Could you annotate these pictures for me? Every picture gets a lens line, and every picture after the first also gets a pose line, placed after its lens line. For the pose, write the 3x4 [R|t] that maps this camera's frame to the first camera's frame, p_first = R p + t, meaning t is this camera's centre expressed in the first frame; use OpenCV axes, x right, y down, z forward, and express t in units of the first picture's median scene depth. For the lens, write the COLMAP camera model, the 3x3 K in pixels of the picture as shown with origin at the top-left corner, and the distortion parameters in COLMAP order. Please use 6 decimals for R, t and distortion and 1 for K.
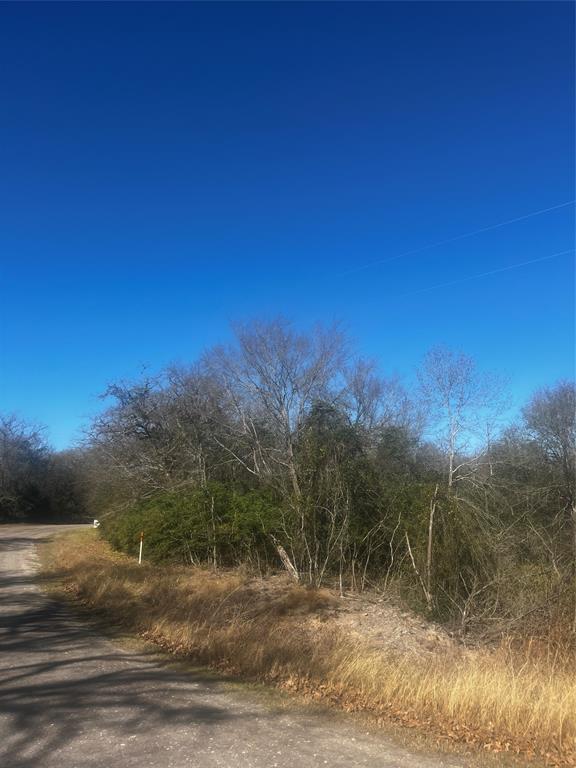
lens RADIAL K [[574.7, 0, 289.2], [0, 574.7, 384.0], [0, 0, 1]] dist [0.067471, -0.002566]
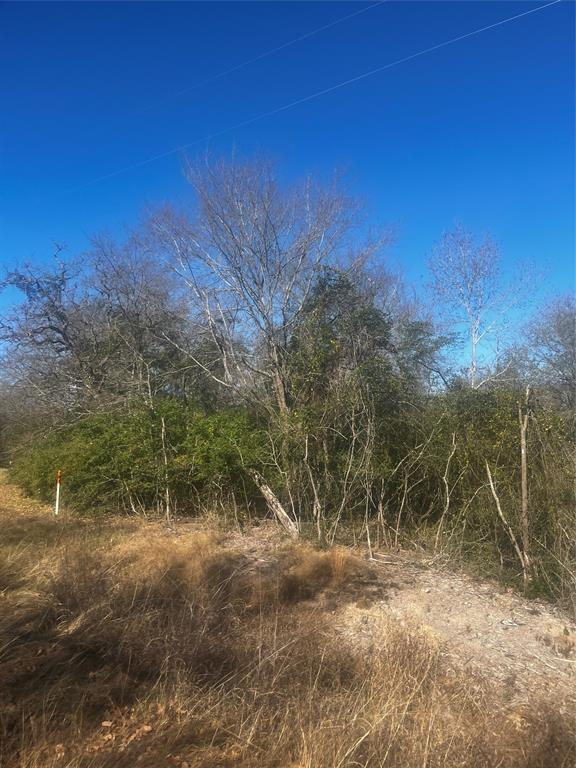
lens RADIAL K [[574.7, 0, 288.3], [0, 574.7, 382.4], [0, 0, 1]] dist [0.067471, -0.002566]
pose [[0.994493, 0.000680, 0.104801, -0.059263], [-0.010361, 0.995719, 0.091849, 0.094261], [-0.104290, -0.092429, 0.990243, 0.326490]]
